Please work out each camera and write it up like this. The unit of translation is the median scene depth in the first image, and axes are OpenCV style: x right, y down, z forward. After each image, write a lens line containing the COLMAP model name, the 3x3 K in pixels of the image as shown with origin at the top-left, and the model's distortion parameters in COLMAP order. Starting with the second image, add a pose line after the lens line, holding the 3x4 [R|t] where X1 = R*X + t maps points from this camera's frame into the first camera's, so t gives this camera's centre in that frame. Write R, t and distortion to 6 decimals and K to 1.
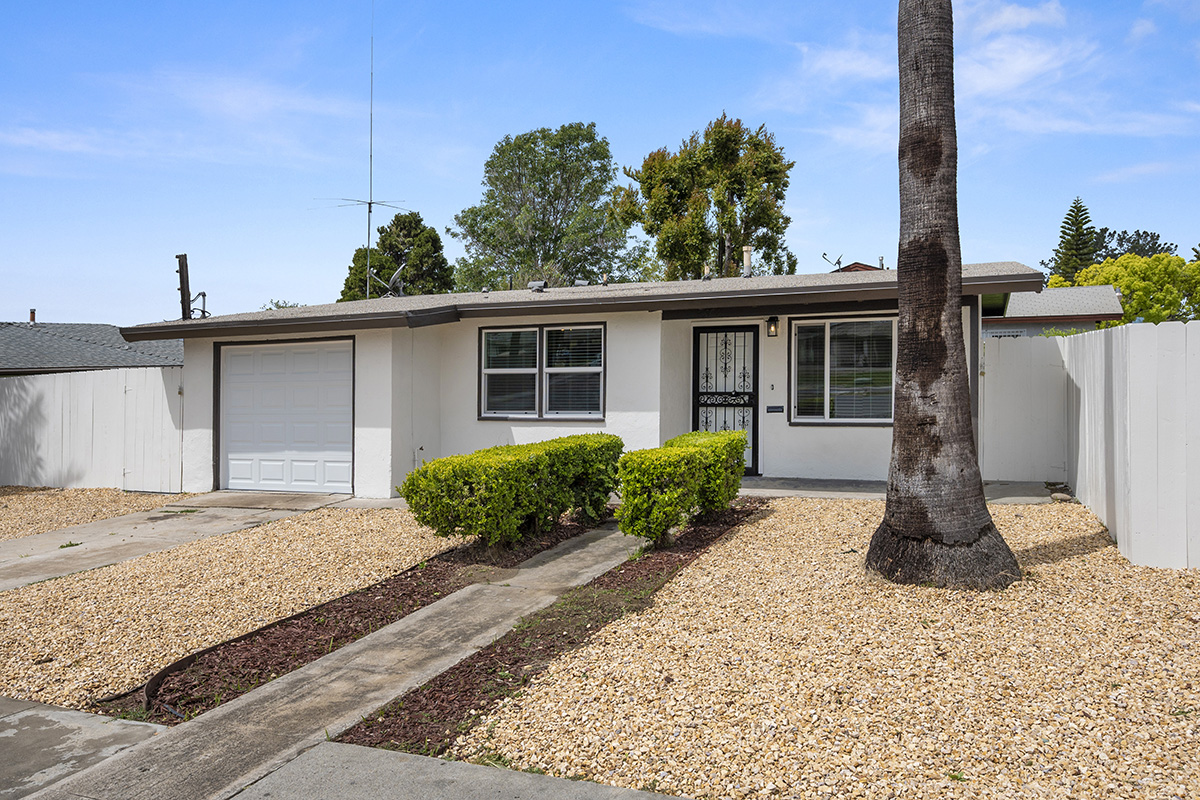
lens RADIAL K [[850.3, 0, 598.7], [0, 850.3, 398.4], [0, 0, 1]] dist [-0.009684, -0.002436]
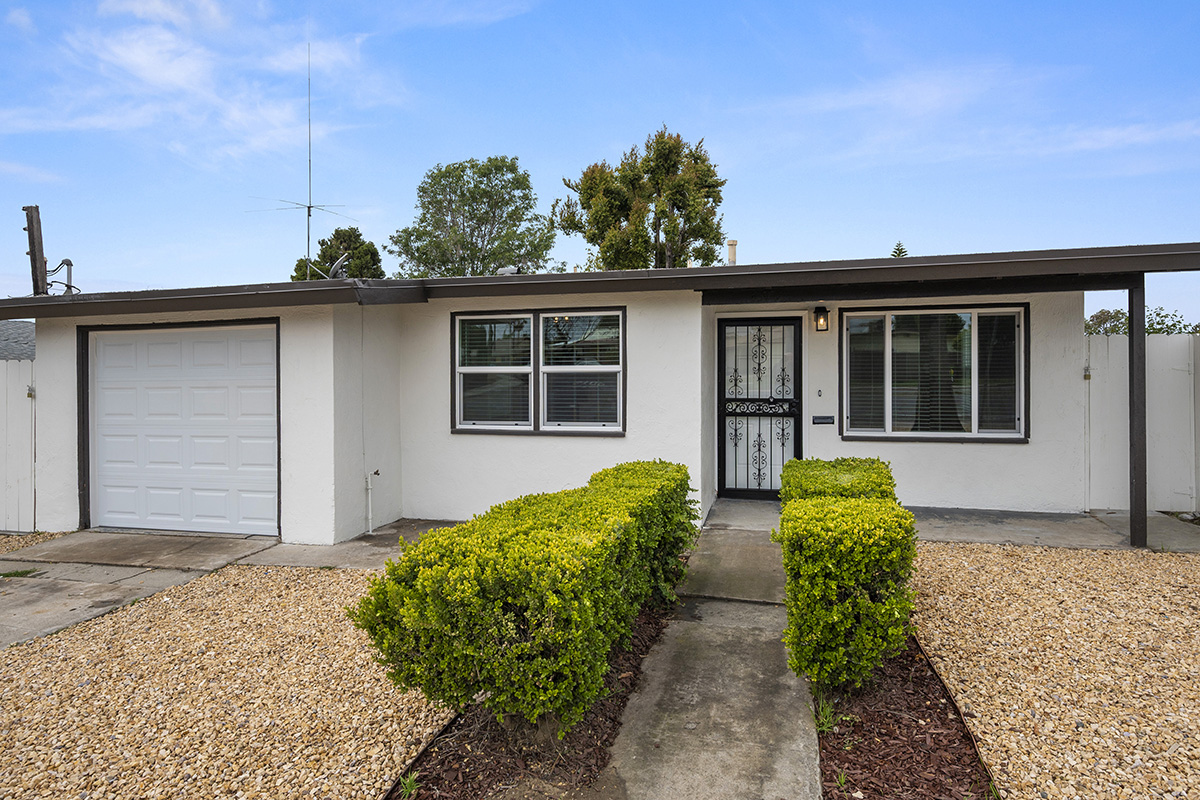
lens RADIAL K [[681.5, 0, 613.4], [0, 681.5, 434.2], [0, 0, 1]] dist [-0.006840, 0.001946]
pose [[0.988820, -0.001946, 0.149099, -0.084136], [-0.006009, 0.998582, 0.052888, -0.006668], [-0.148990, -0.053193, 0.987407, 0.347580]]
